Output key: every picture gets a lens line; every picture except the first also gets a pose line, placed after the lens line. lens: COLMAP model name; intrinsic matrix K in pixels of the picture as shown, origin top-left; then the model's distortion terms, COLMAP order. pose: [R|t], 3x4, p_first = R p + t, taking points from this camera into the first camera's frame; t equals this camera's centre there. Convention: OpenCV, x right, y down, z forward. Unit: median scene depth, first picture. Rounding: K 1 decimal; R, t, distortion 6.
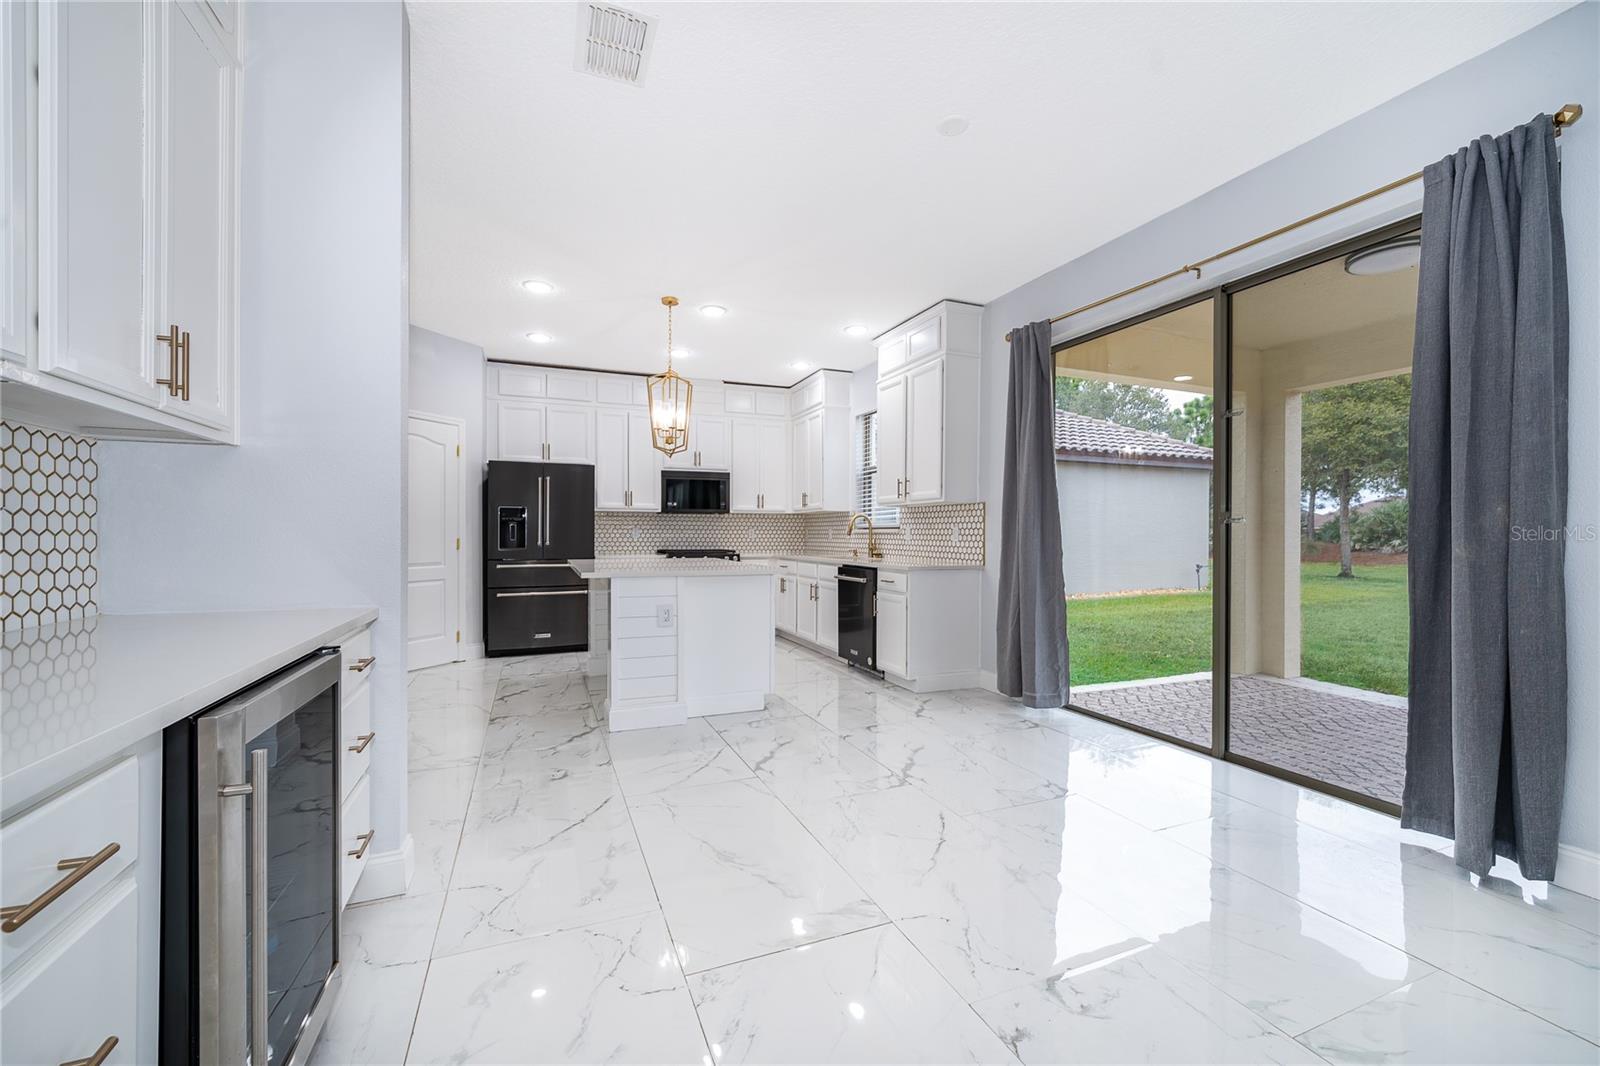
lens RADIAL K [[653.9, 0, 790.2], [0, 653.9, 525.5], [0, 0, 1]] dist [0.001335, 0.000174]
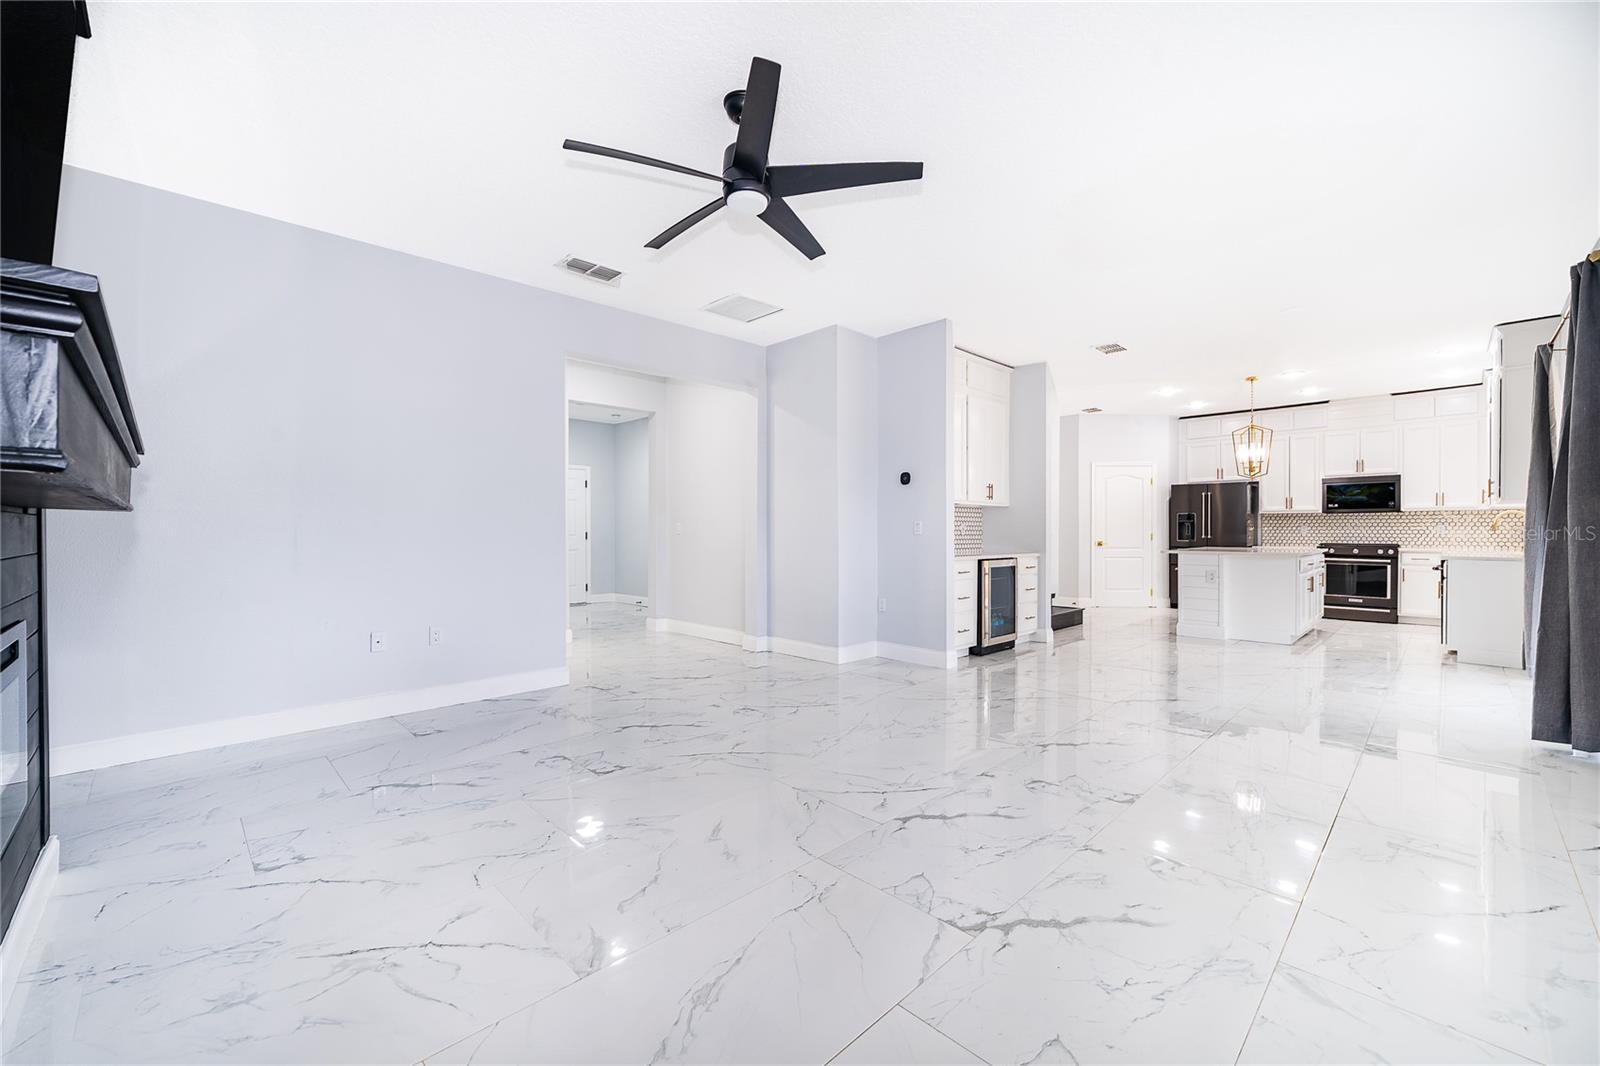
lens RADIAL K [[653.9, 0, 790.2], [0, 653.9, 525.5], [0, 0, 1]] dist [0.001335, 0.000174]
pose [[0.382083, -0.013668, -0.924027, 0.614562], [0.012063, 0.999879, -0.009802, 0.004258], [0.924049, -0.007402, 0.382202, -0.450115]]
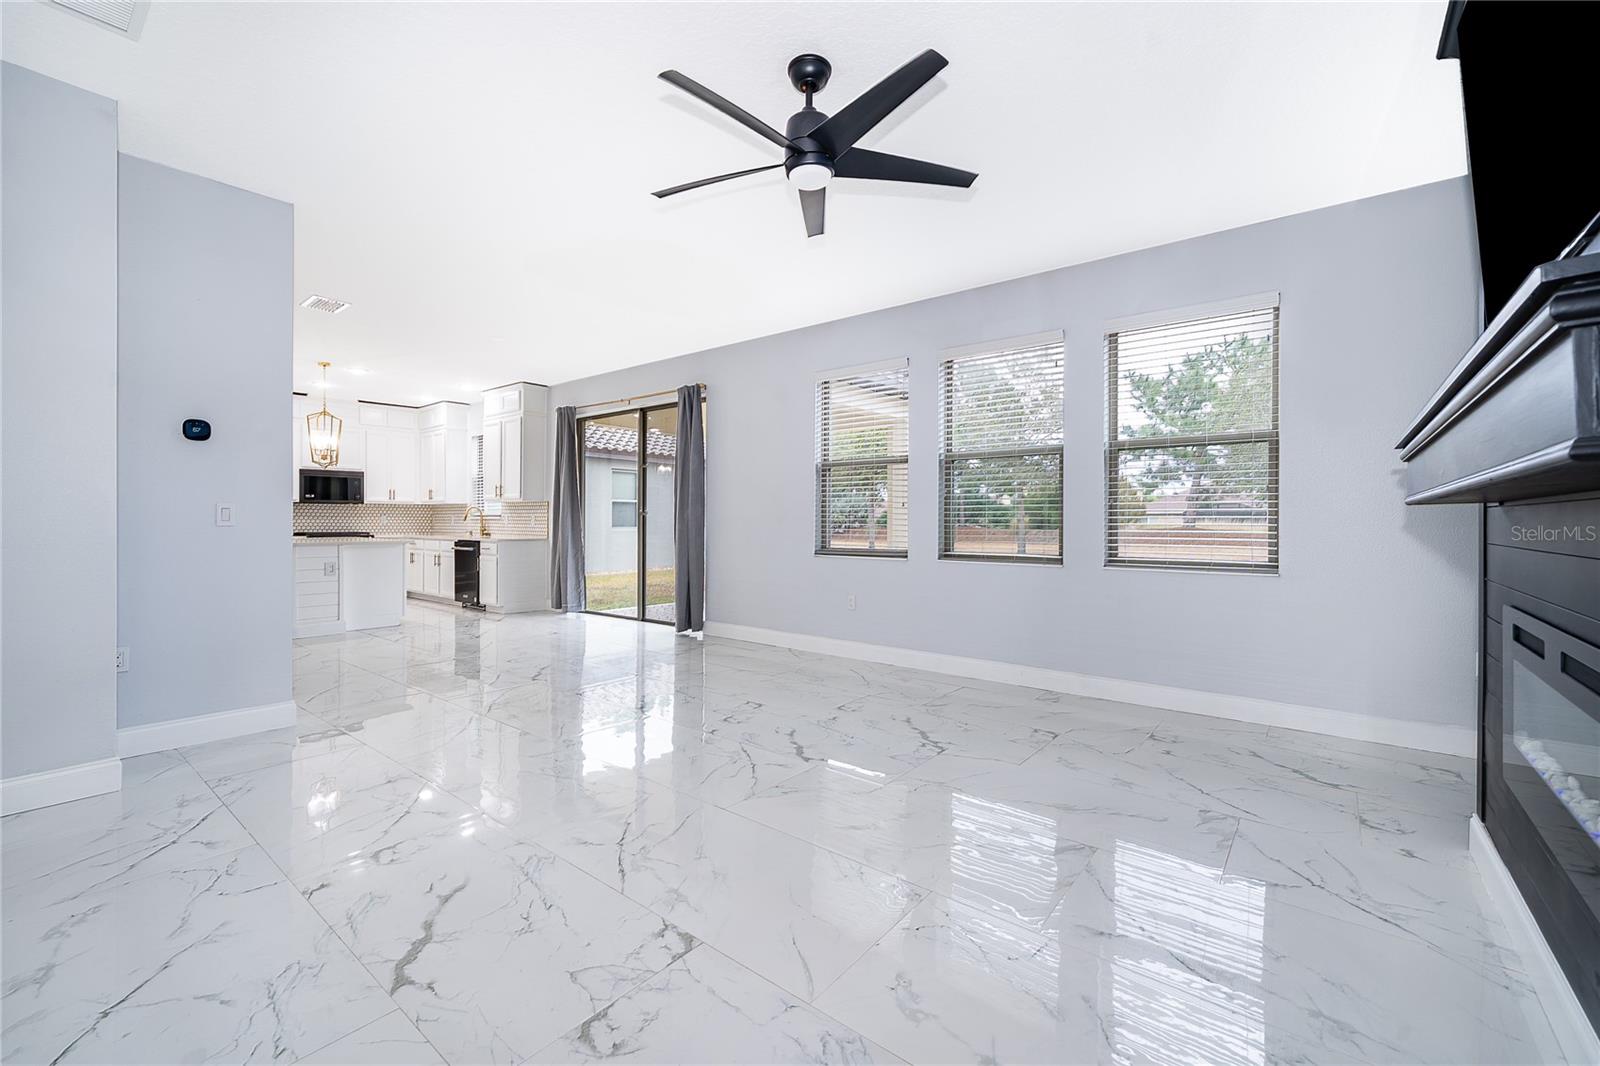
lens RADIAL K [[653.9, 0, 790.2], [0, 653.9, 525.5], [0, 0, 1]] dist [0.001335, 0.000174]
pose [[0.871231, -0.000526, 0.490874, 0.007296], [-0.008631, 0.999828, 0.016391, -0.005070], [-0.490798, -0.018517, 0.871077, -0.660942]]
